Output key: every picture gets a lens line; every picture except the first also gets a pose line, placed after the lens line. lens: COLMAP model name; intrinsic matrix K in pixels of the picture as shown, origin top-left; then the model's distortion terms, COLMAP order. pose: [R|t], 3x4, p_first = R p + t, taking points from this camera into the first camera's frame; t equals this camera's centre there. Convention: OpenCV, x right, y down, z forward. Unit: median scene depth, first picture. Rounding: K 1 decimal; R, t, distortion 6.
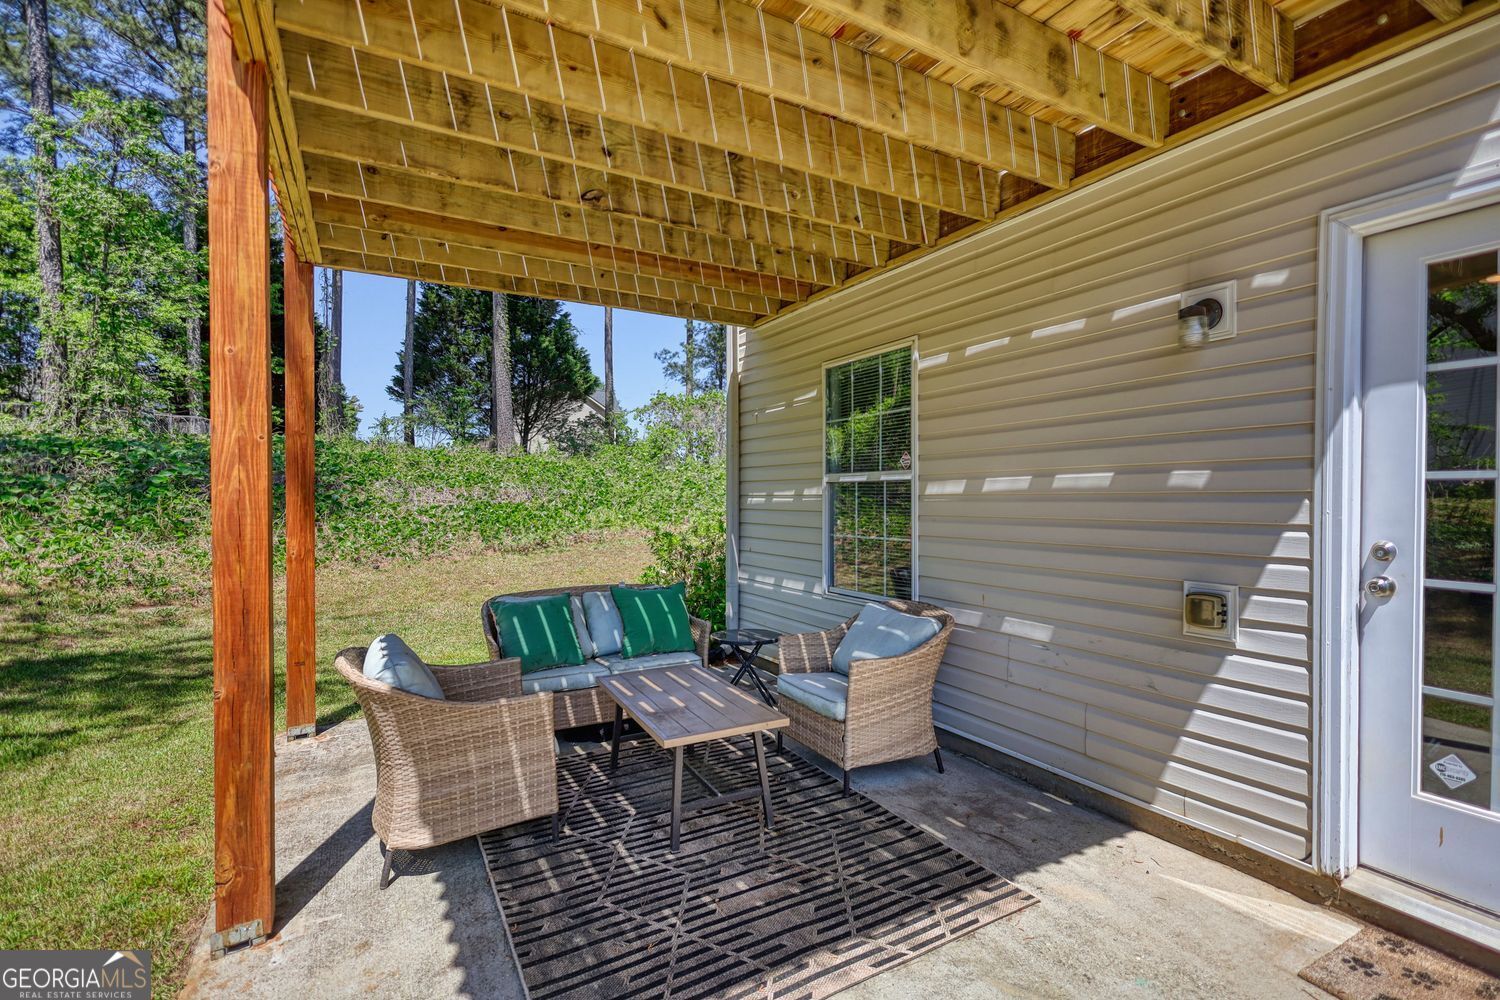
lens RADIAL K [[696.5, 0, 751.1], [0, 696.5, 496.6], [0, 0, 1]] dist [-0.001533, 0.000477]
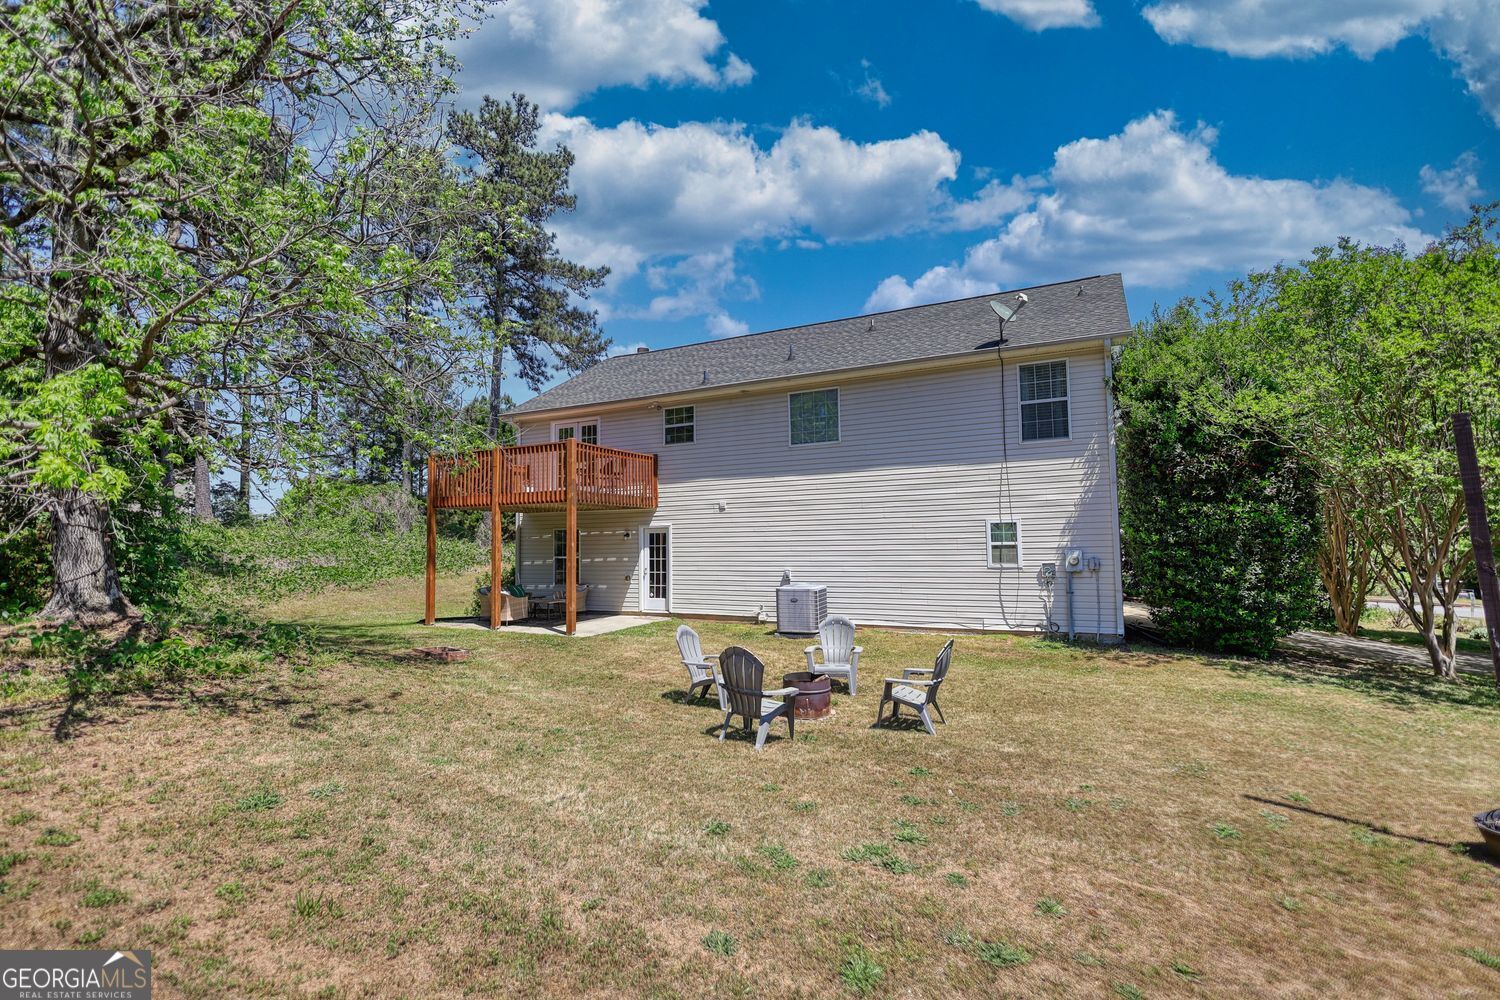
lens RADIAL K [[696.5, 0, 749.8], [0, 696.5, 500.9], [0, 0, 1]] dist [-0.001533, 0.000477]
pose [[0.837565, 0.042989, 0.544644, -2.415228], [0.004737, 0.996291, -0.085921, -0.004317], [-0.546318, 0.074545, 0.834254, -6.253139]]
